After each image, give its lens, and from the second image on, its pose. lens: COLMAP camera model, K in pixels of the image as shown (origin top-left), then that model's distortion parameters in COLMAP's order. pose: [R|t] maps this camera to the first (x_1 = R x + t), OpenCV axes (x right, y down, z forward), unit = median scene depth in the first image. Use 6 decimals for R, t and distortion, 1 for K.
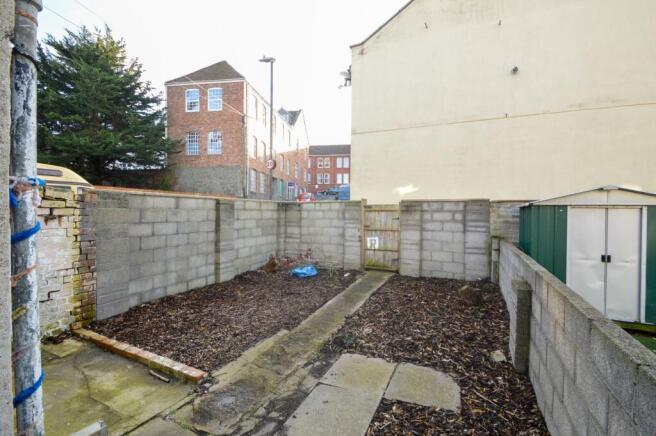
lens RADIAL K [[309.8, 0, 325.9], [0, 309.8, 216.6], [0, 0, 1]] dist [-0.001201, -0.000736]
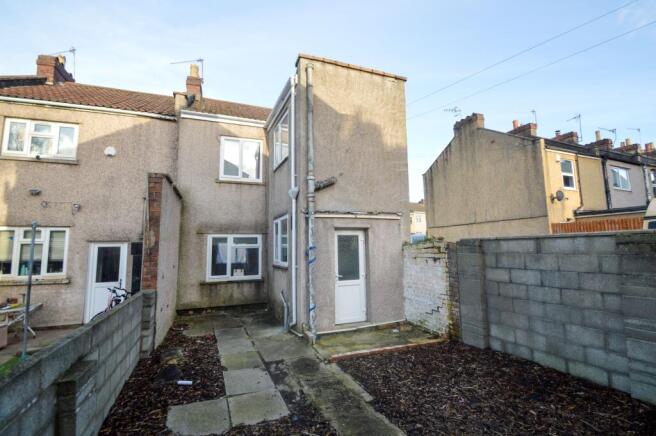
lens RADIAL K [[309.8, 0, 325.9], [0, 309.8, 216.6], [0, 0, 1]] dist [-0.001201, -0.000736]
pose [[-0.700912, -0.068632, -0.709938, 0.576318], [0.001079, 0.995257, -0.097280, -0.052776], [0.713247, -0.068950, -0.697513, 1.479976]]
